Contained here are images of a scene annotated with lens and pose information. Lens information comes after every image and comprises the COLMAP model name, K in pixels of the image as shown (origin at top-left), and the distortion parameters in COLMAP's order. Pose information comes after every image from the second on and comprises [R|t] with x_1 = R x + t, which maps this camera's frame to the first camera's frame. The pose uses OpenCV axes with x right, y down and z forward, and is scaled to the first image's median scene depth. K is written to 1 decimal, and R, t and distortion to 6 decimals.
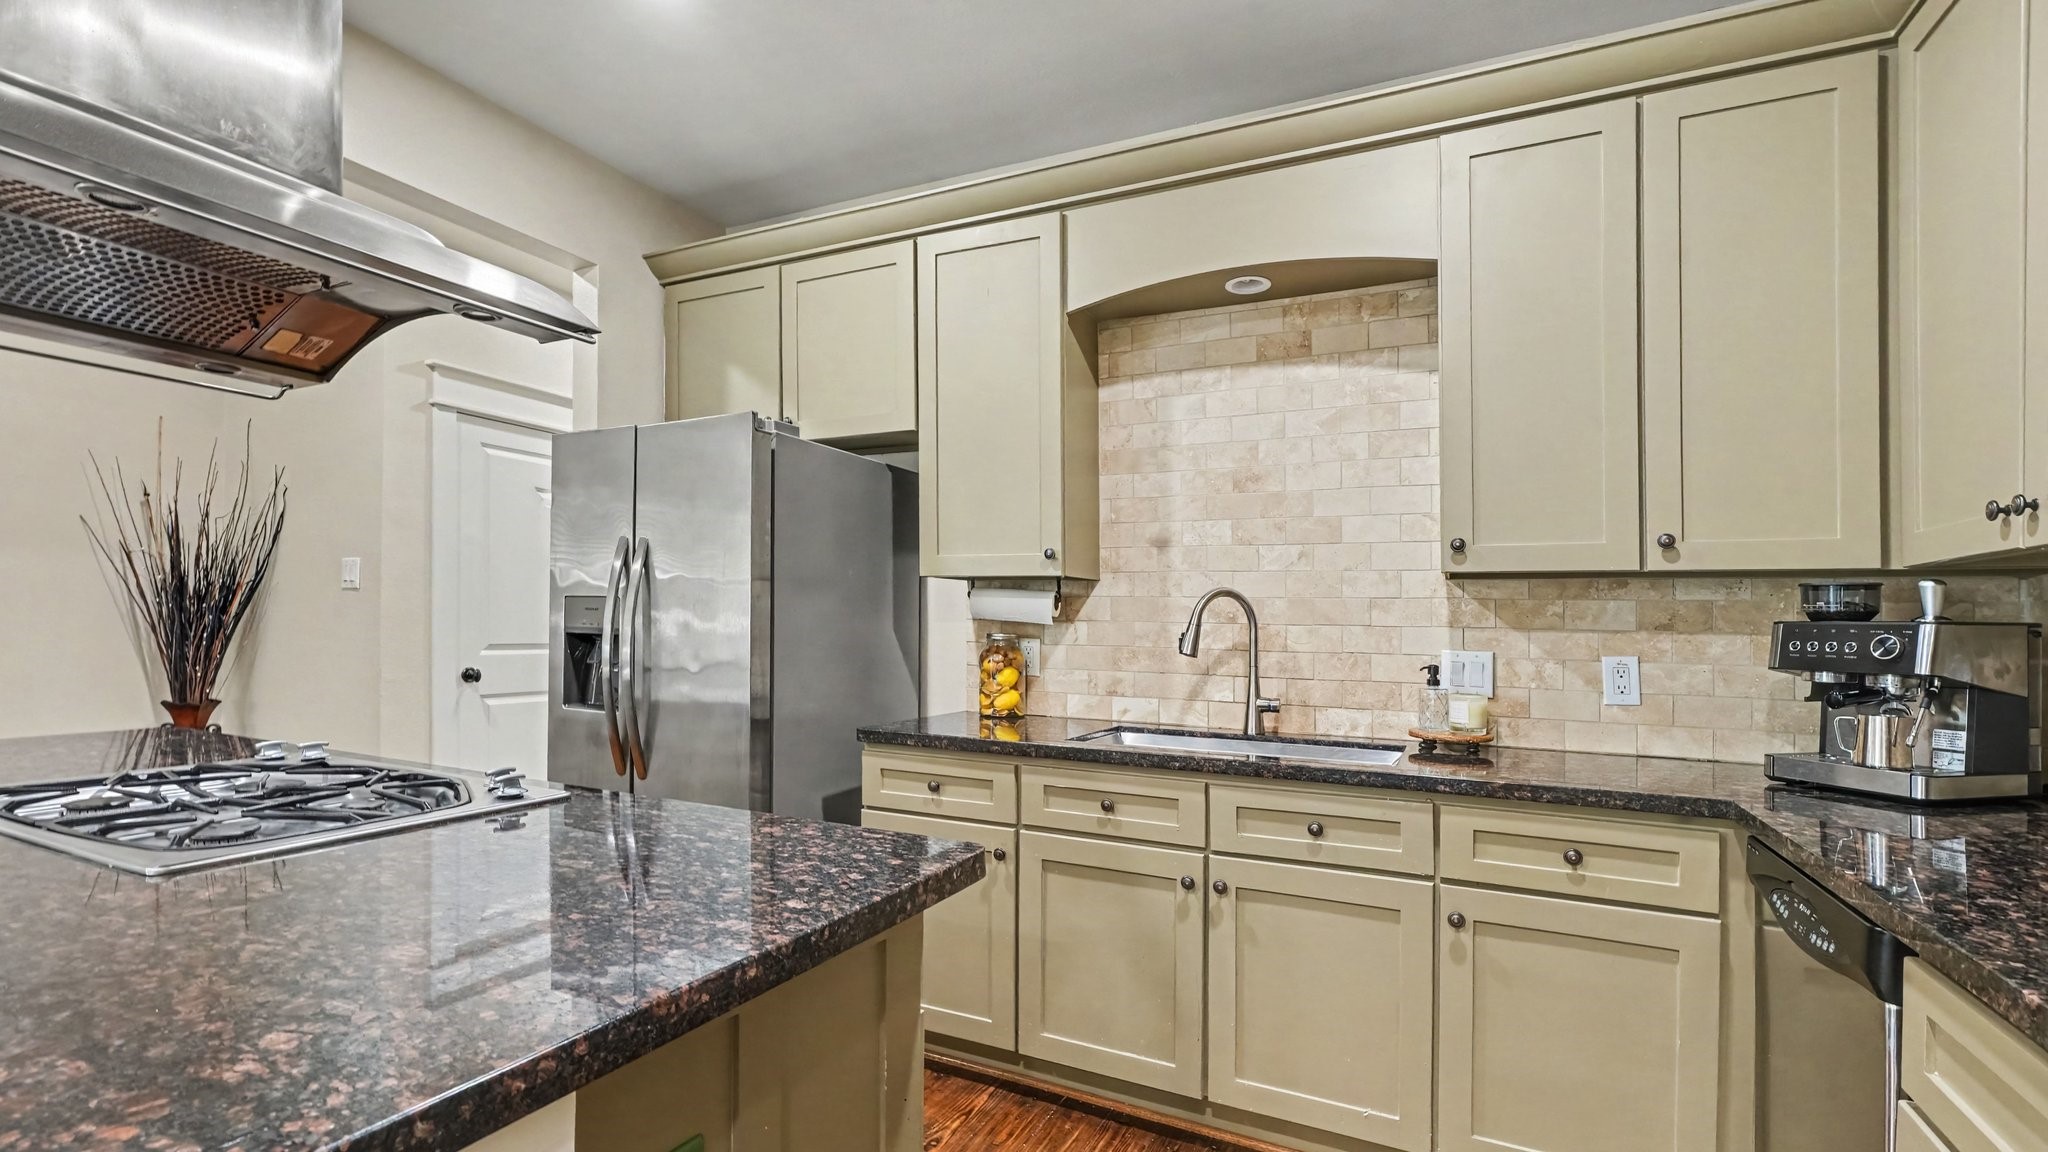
lens RADIAL K [[926.4, 0, 1000.7], [0, 926.4, 621.6], [0, 0, 1]] dist [-0.002600, -0.000672]
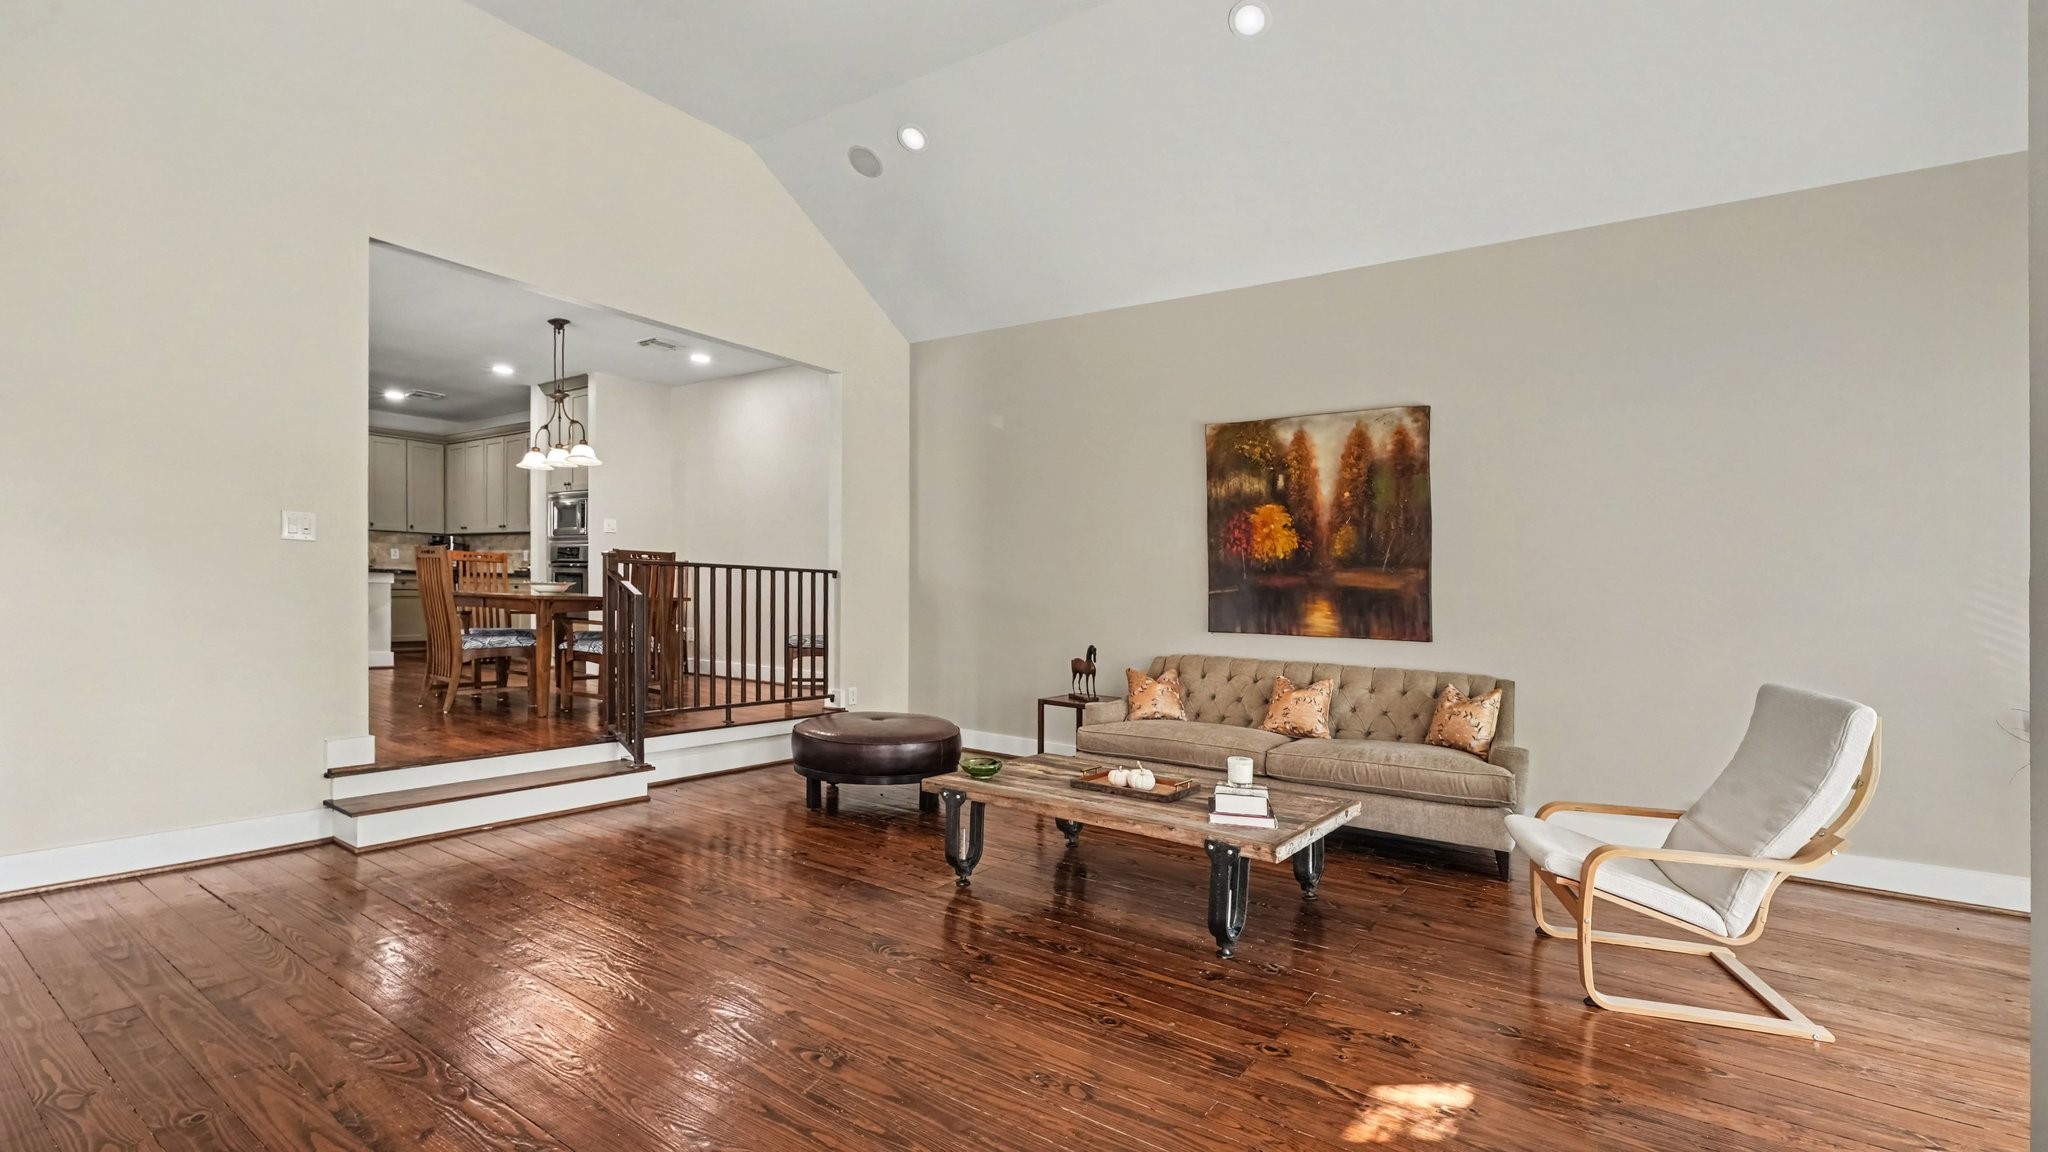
lens RADIAL K [[926.4, 0, 1012.1], [0, 926.4, 595.1], [0, 0, 1]] dist [-0.002600, -0.000672]
pose [[0.150722, -0.023215, 0.988304, -3.118388], [-0.025609, 0.999297, 0.027378, 0.059139], [-0.988244, -0.029436, 0.150022, -2.498553]]
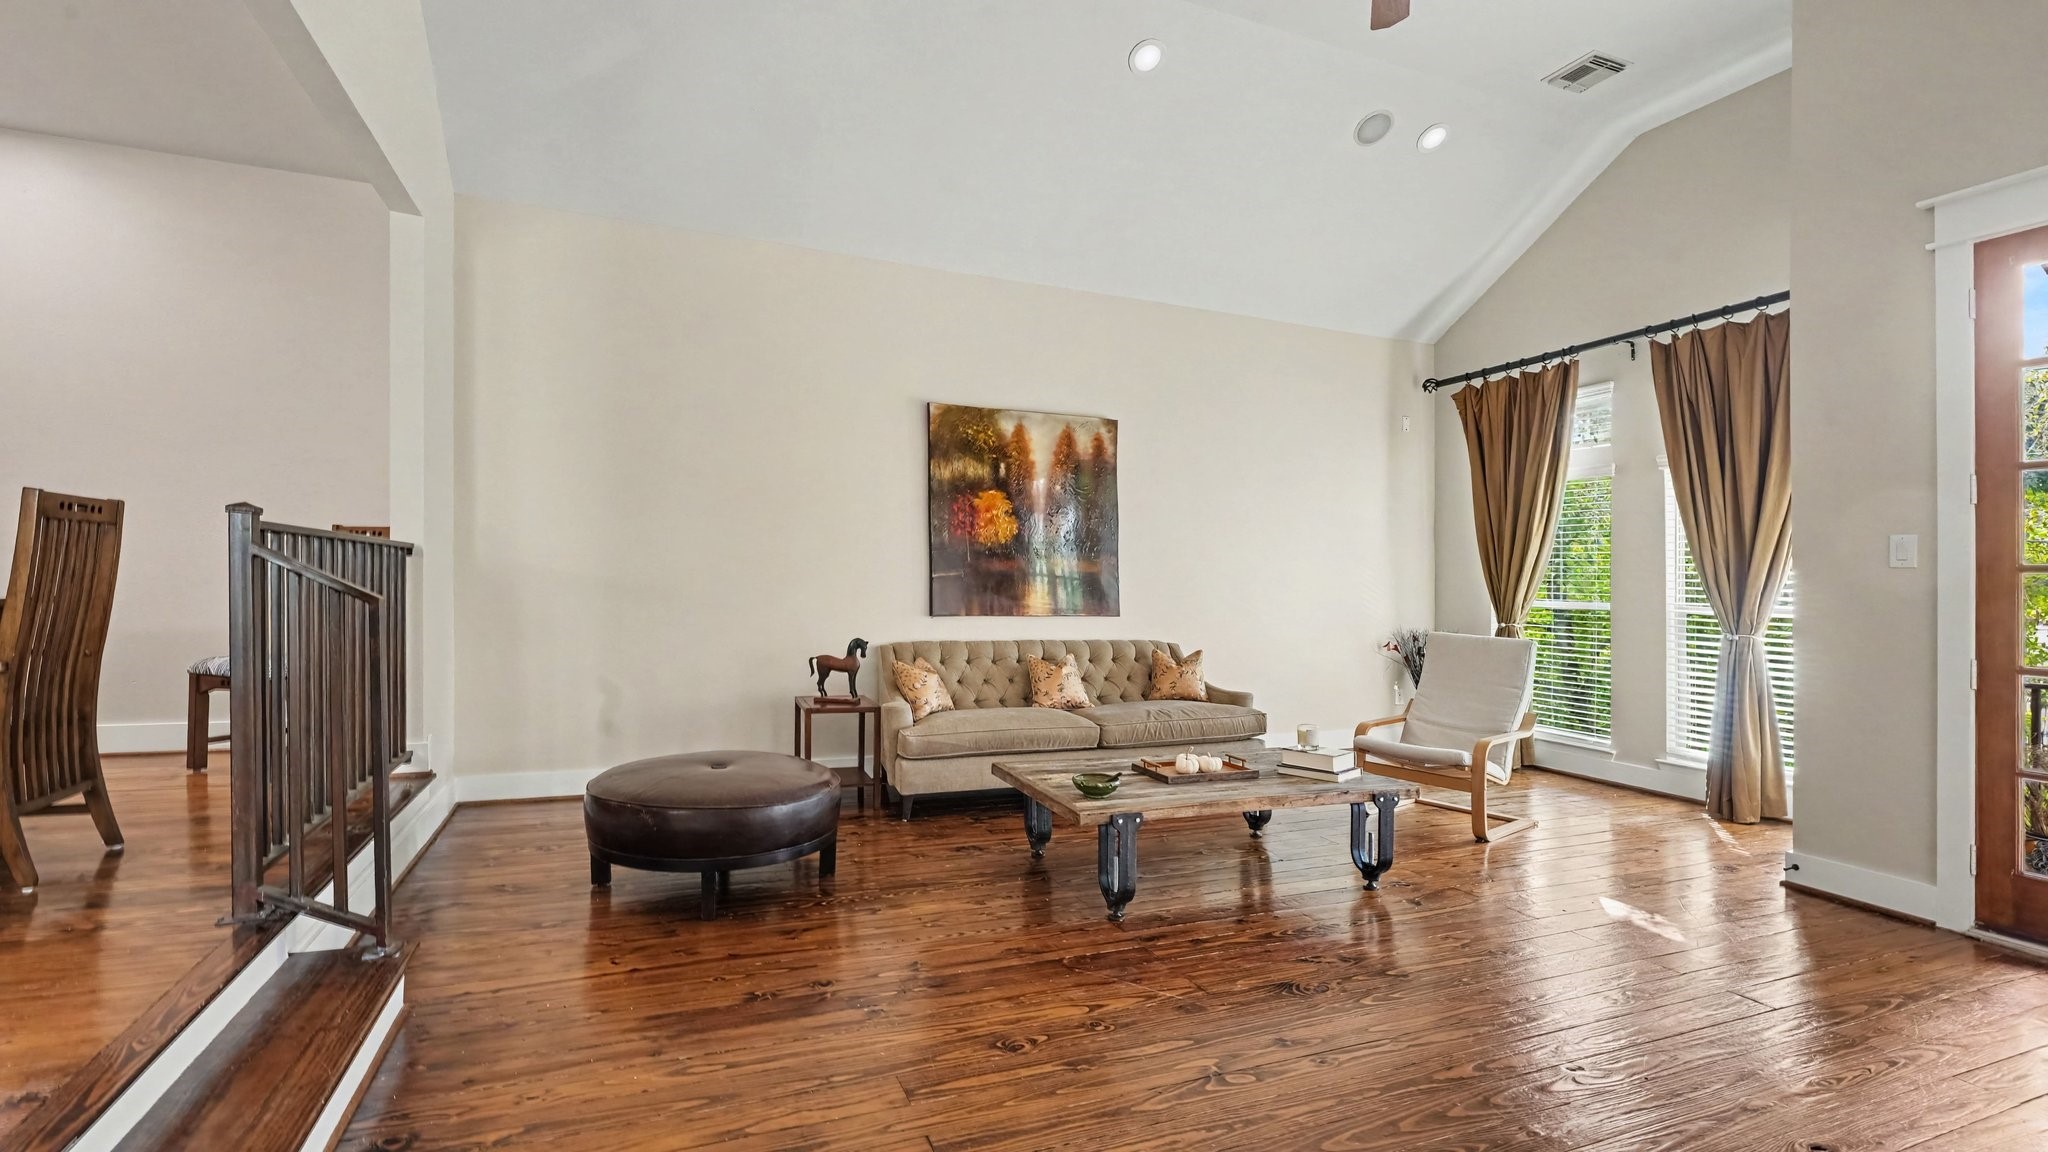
lens RADIAL K [[926.4, 0, 1009.1], [0, 926.4, 563.0], [0, 0, 1]] dist [-0.002600, -0.000672]
pose [[-0.755856, -0.025385, 0.654245, -2.413583], [-0.038456, 0.999244, -0.005658, 0.076961], [-0.653607, -0.029436, -0.756261, -1.151172]]
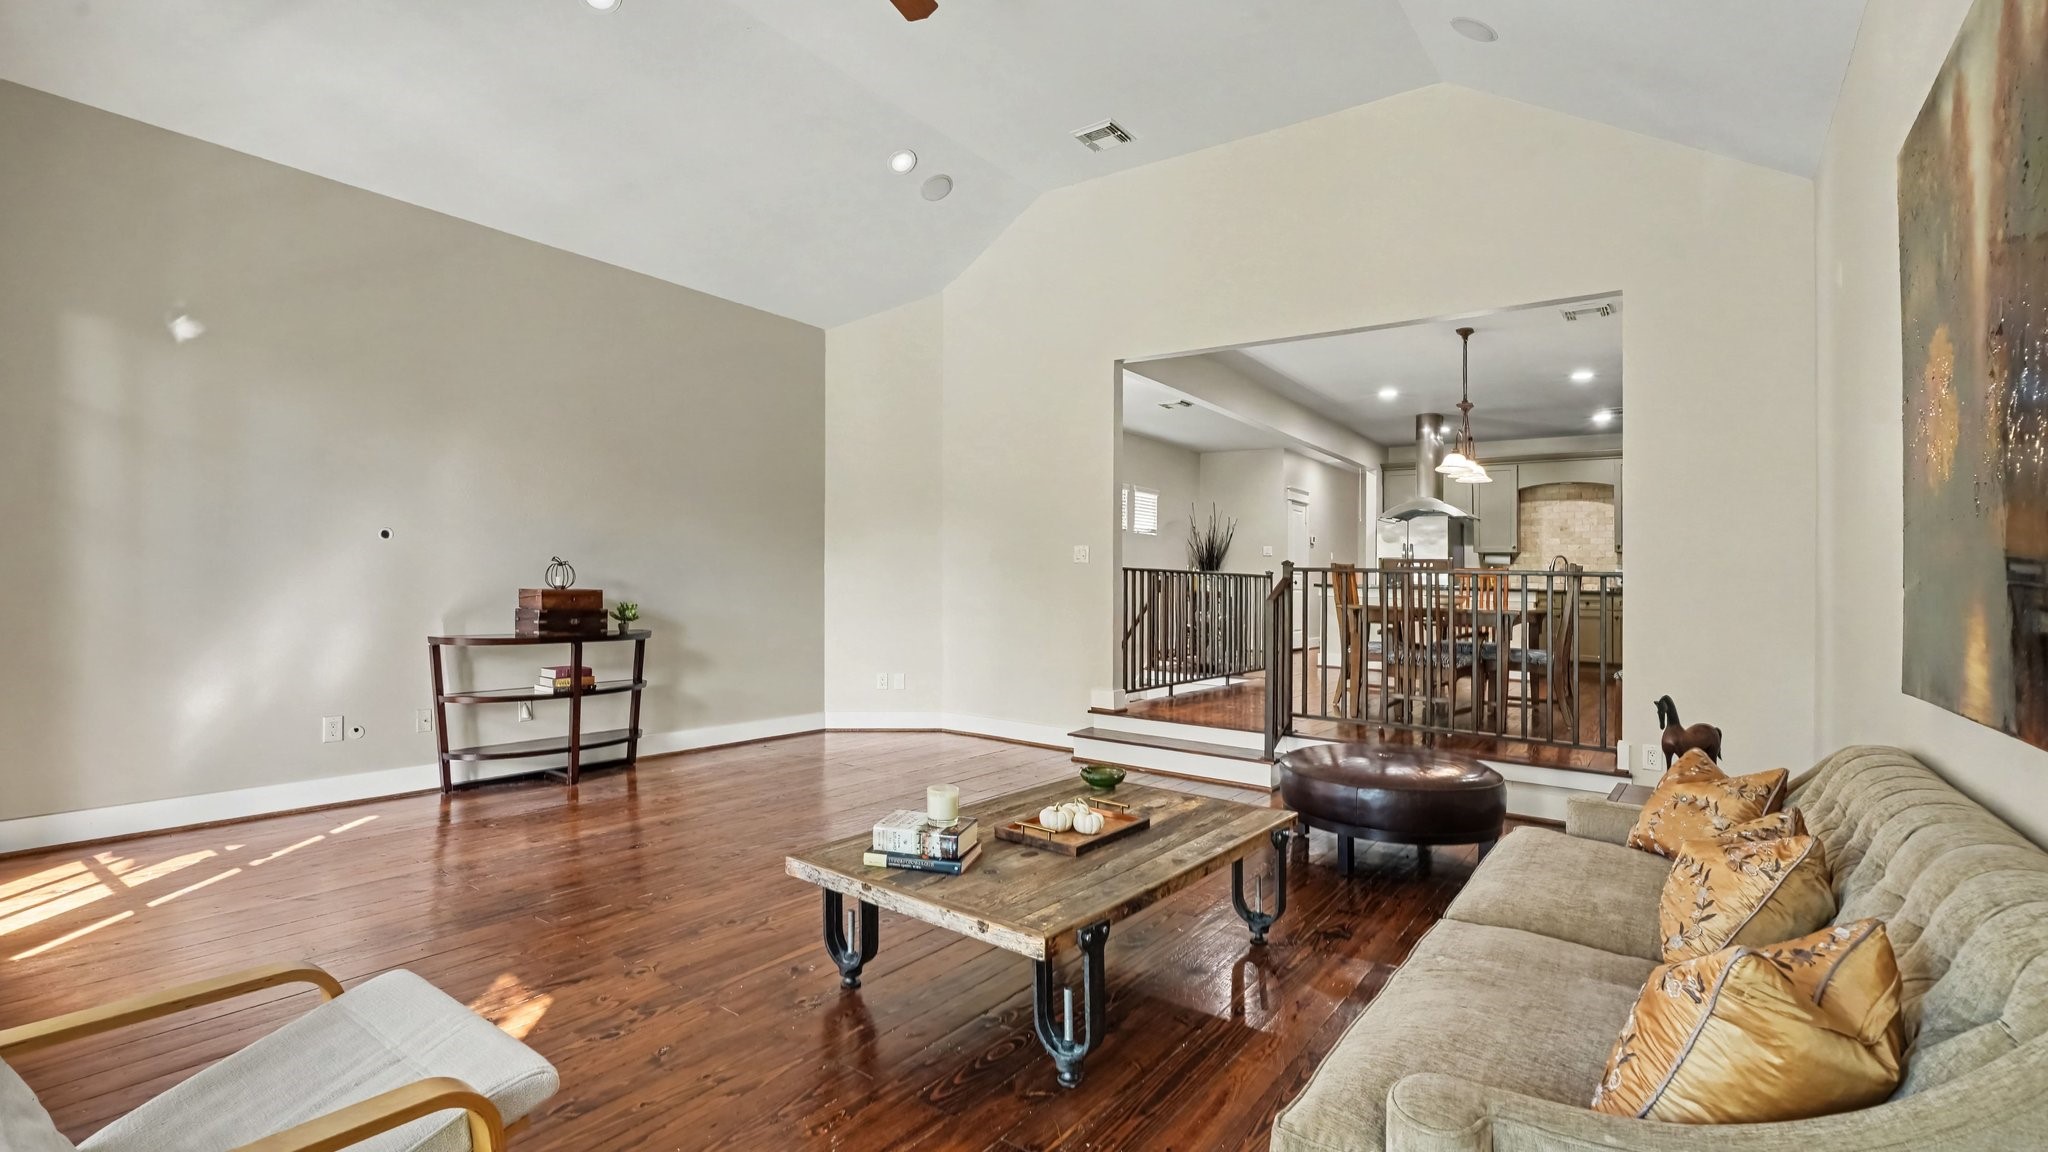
lens RADIAL K [[926.4, 0, 1005.7], [0, 926.4, 579.9], [0, 0, 1]] dist [-0.002600, -0.000672]
pose [[0.985676, 0.004694, -0.168583, -1.543575], [-0.006271, 0.999941, -0.008820, 0.131016], [0.168532, 0.009751, 0.985648, -3.593942]]
